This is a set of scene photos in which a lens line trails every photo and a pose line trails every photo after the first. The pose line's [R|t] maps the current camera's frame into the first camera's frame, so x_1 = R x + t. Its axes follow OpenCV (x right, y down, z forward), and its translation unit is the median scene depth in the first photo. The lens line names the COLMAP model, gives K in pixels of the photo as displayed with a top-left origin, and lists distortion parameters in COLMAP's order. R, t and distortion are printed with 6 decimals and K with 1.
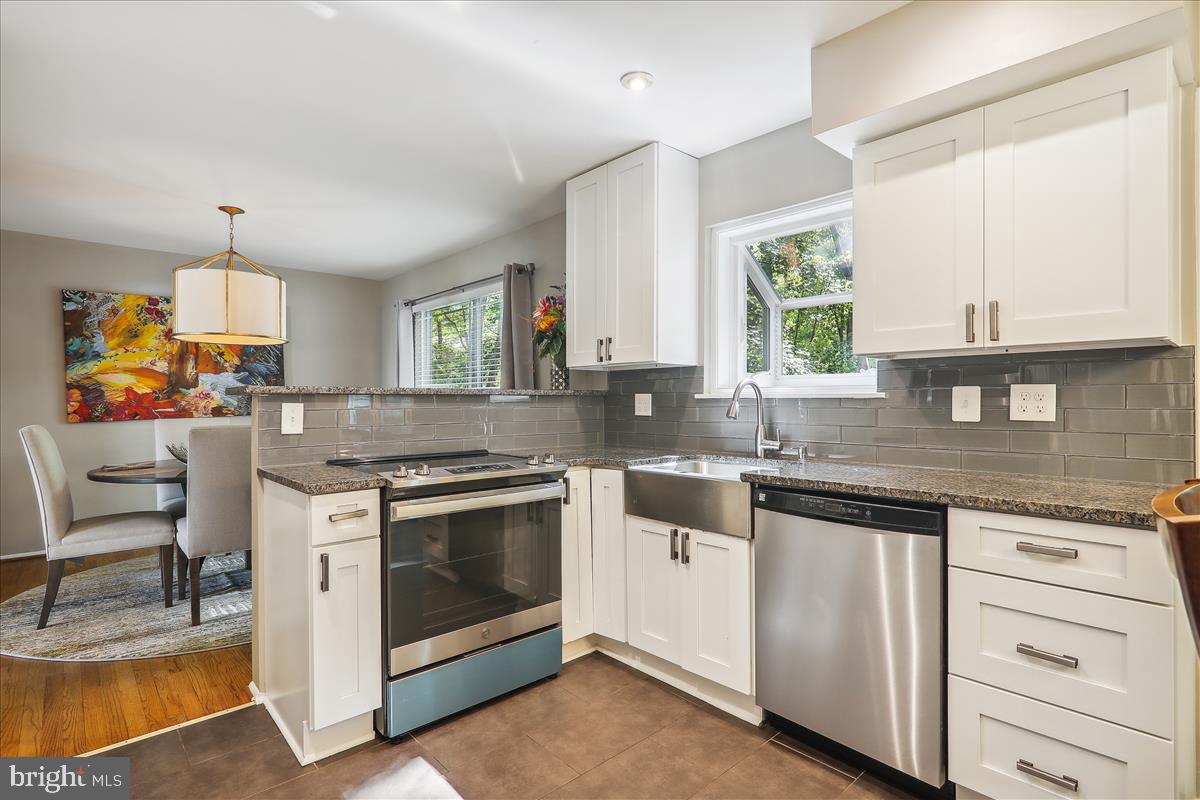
lens RADIAL K [[586.4, 0, 601.7], [0, 586.4, 400.8], [0, 0, 1]] dist [-0.005474, -0.000283]
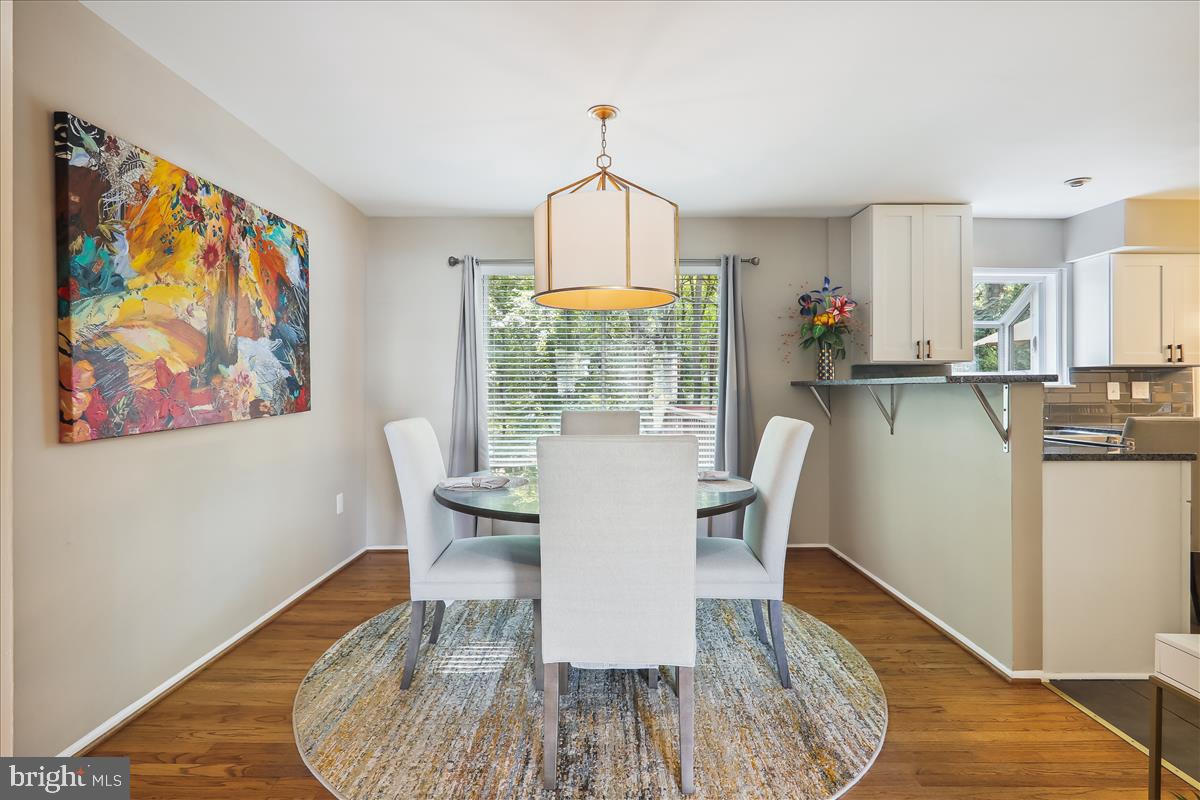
lens RADIAL K [[586.4, 0, 602.2], [0, 586.4, 384.5], [0, 0, 1]] dist [-0.005474, -0.000283]
pose [[0.670101, 0.006819, 0.742239, -1.152767], [0.000008, 0.999958, -0.009194, 0.000774], [-0.742270, 0.006167, 0.670072, 0.542594]]
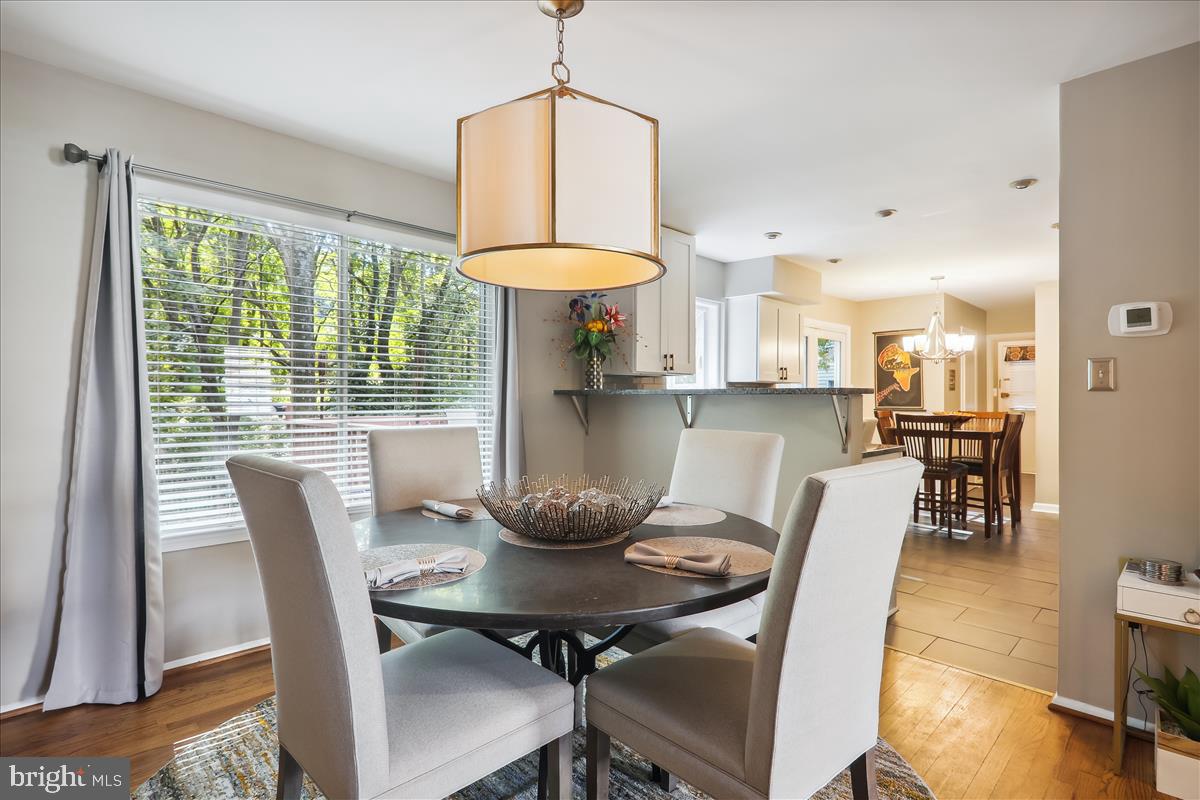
lens RADIAL K [[586.4, 0, 595.2], [0, 586.4, 398.7], [0, 0, 1]] dist [-0.005474, -0.000283]
pose [[-0.035120, 0.000324, 0.999383, -1.122395], [-0.004379, 0.999990, -0.000478, 0.000274], [-0.999374, -0.004393, -0.035118, 0.996178]]
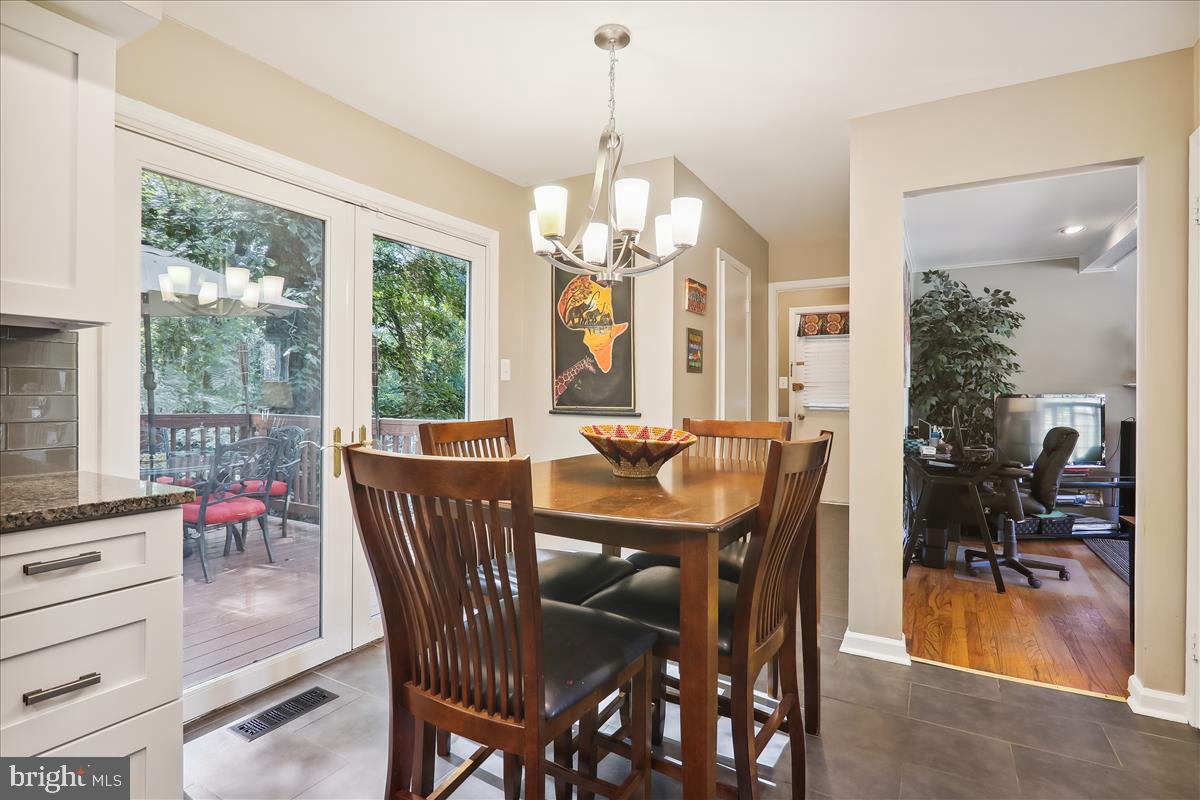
lens RADIAL K [[586.4, 0, 599.2], [0, 586.4, 394.8], [0, 0, 1]] dist [-0.005474, -0.000283]
pose [[-0.302112, -0.001697, 0.953271, -0.102586], [-0.007196, 0.999974, -0.000500, 0.003490], [-0.953245, -0.007011, -0.302116, 0.199371]]
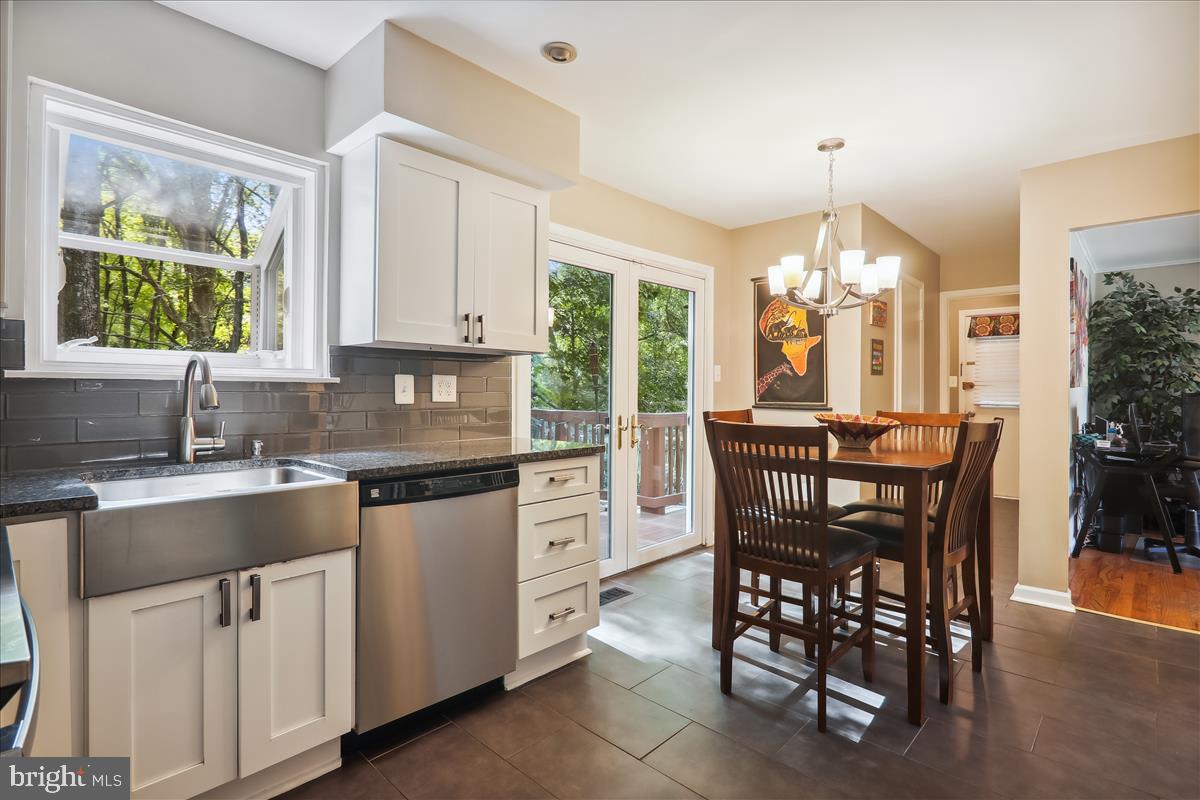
lens RADIAL K [[586.4, 0, 597.6], [0, 586.4, 391.6], [0, 0, 1]] dist [-0.005474, -0.000283]
pose [[-0.075358, -0.000156, 0.997157, -0.343616], [-0.008260, 0.999966, -0.000468, 0.004013], [-0.997122, -0.008272, -0.075357, 0.392541]]
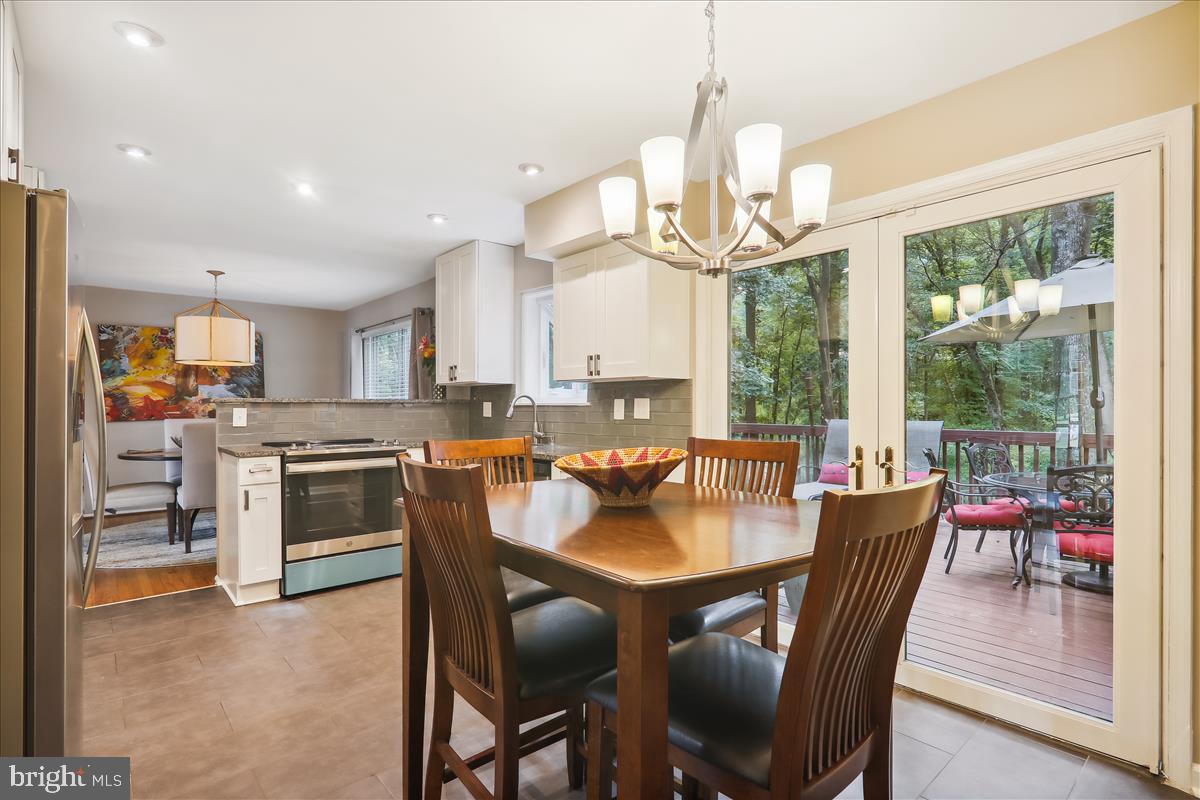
lens RADIAL K [[586.4, 0, 602.0], [0, 586.4, 408.5], [0, 0, 1]] dist [-0.005474, -0.000283]
pose [[0.999716, 0.001654, -0.023786, 0.346037], [-0.001520, 0.999983, 0.005687, -0.003851], [0.023795, -0.005650, 0.999701, -0.408886]]
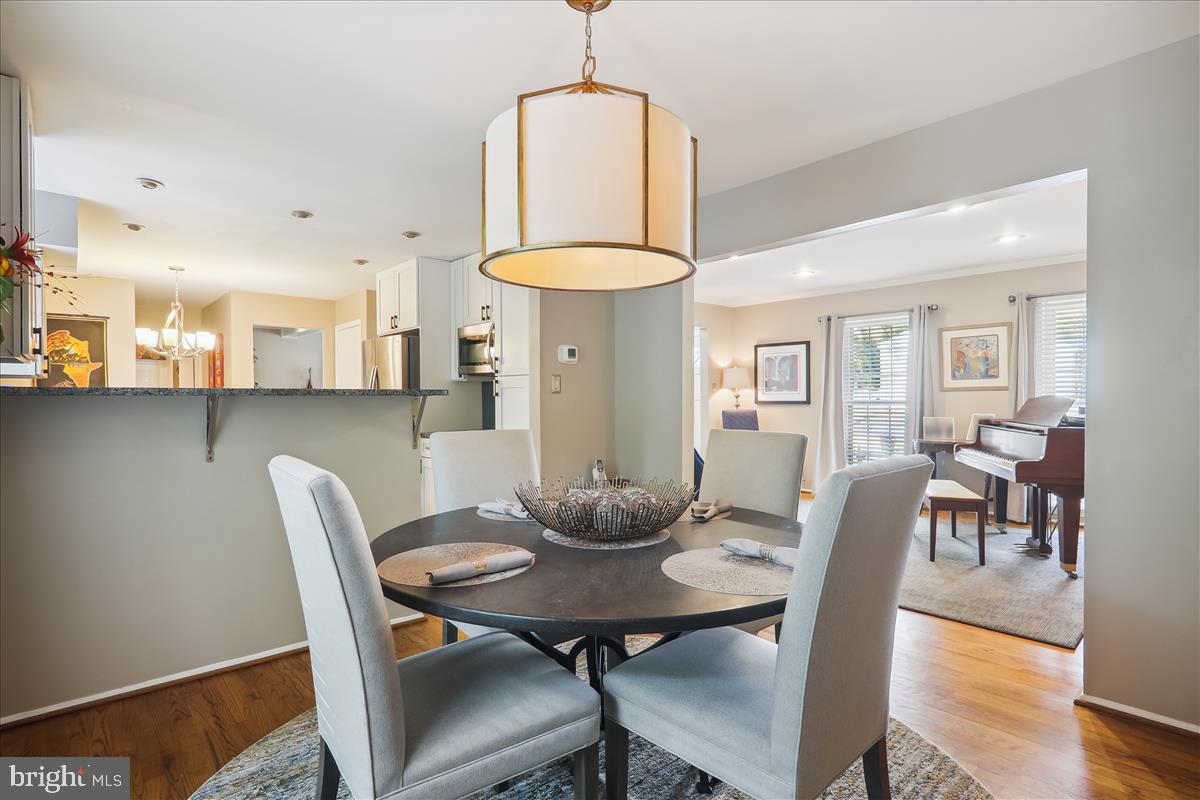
lens RADIAL K [[586.4, 0, 604.0], [0, 586.4, 394.4], [0, 0, 1]] dist [-0.005474, -0.000283]
pose [[-0.999939, 0.006331, -0.009064, -0.634622], [0.006367, 0.999972, -0.003928, -0.002935], [0.009039, -0.003985, -0.999951, 1.488219]]
